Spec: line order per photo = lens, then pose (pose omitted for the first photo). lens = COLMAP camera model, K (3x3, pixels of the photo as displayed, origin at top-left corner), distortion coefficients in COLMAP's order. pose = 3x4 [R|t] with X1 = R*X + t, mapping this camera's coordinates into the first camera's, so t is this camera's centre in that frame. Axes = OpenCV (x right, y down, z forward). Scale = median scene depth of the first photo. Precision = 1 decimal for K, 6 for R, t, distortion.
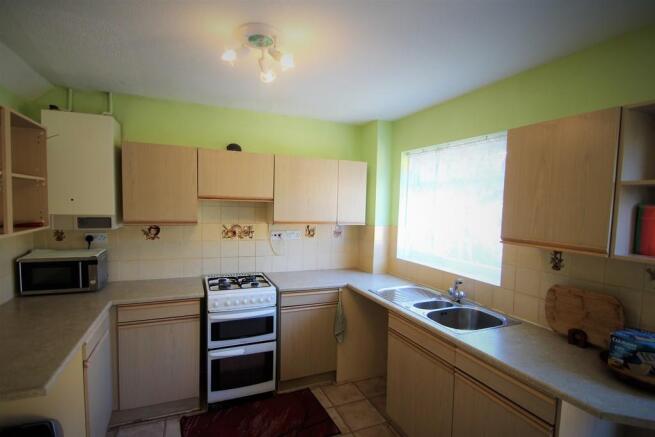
lens RADIAL K [[327.1, 0, 328.7], [0, 327.1, 231.3], [0, 0, 1]] dist [-0.000272, -0.000667]
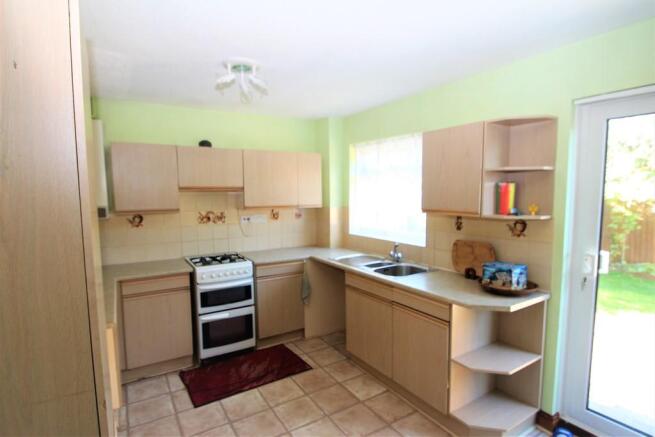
lens RADIAL K [[339.0, 0, 325.0], [0, 339.0, 227.7], [0, 0, 1]] dist [-0.019868, 0.000065]
pose [[0.989709, -0.048203, 0.134733, -0.059105], [0.045054, 0.998638, 0.026327, 0.028992], [-0.135818, -0.019986, 0.990532, -0.273570]]
